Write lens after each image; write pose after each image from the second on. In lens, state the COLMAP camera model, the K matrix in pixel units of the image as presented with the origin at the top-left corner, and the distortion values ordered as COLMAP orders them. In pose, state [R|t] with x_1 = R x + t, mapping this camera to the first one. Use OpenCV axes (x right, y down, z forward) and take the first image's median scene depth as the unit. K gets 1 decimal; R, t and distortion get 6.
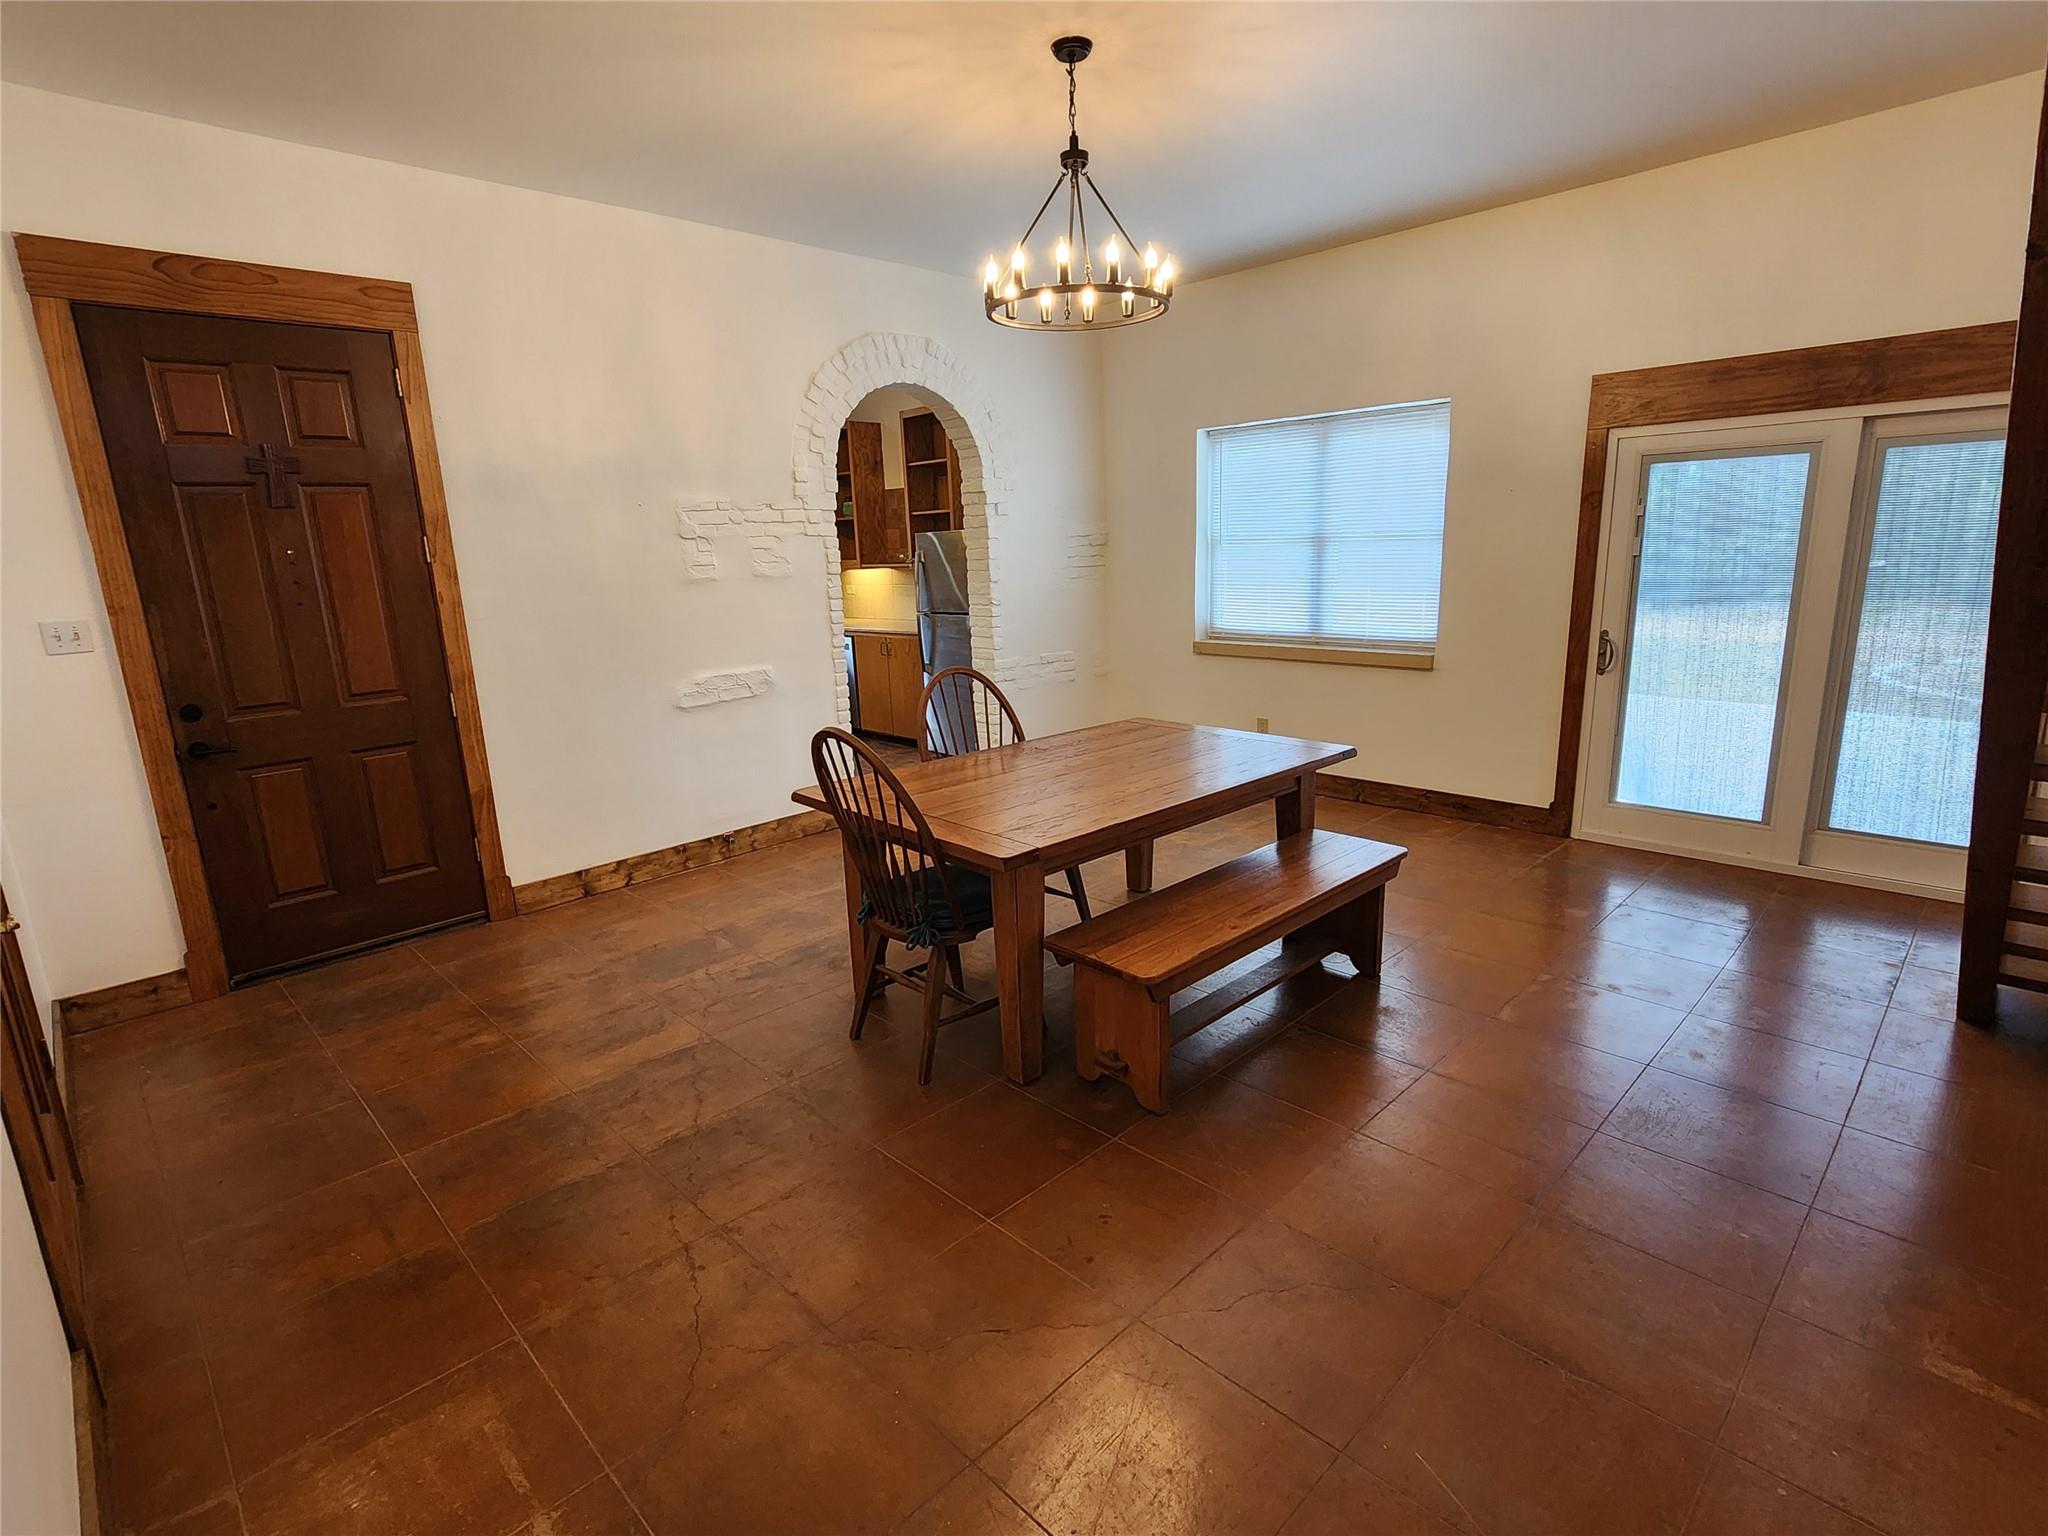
lens RADIAL K [[966.2, 0, 1028.7], [0, 966.2, 758.3], [0, 0, 1]] dist [-0.023492, -0.000047]
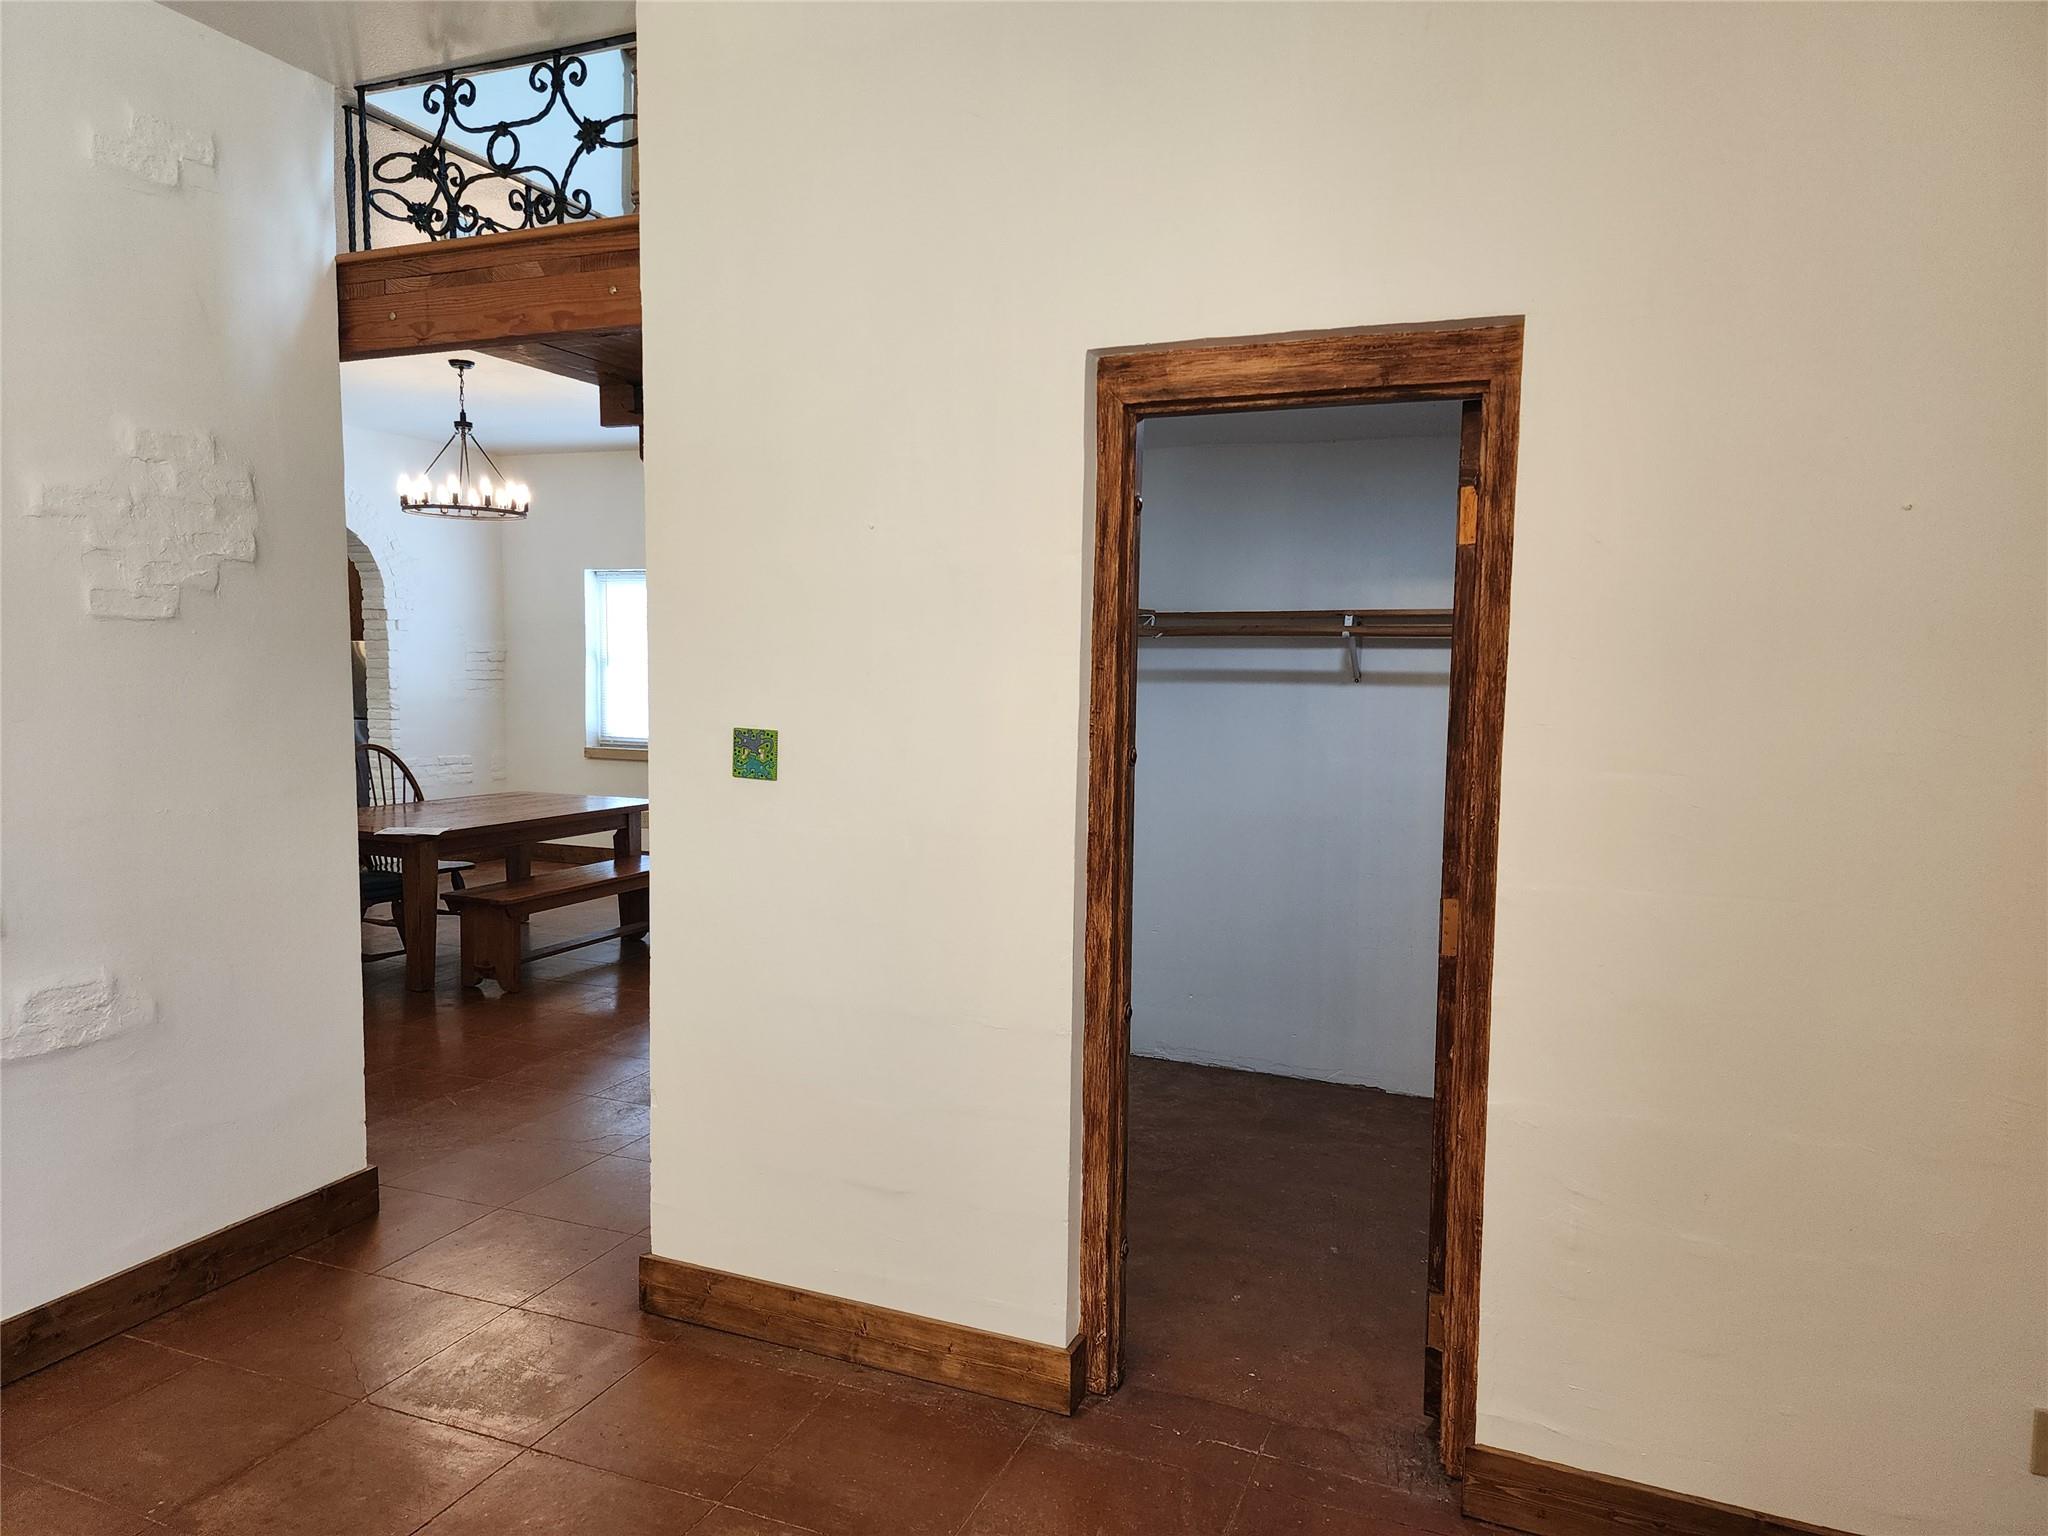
lens RADIAL K [[1383.6, 0, 1029.5], [0, 1383.6, 777.4], [0, 0, 1]] dist [0.023456, -0.008770]
pose [[0.916613, 0.014101, 0.399526, -0.002978], [0.042595, 0.990244, -0.132675, 0.170203], [-0.397499, 0.138629, 0.907070, -0.766472]]
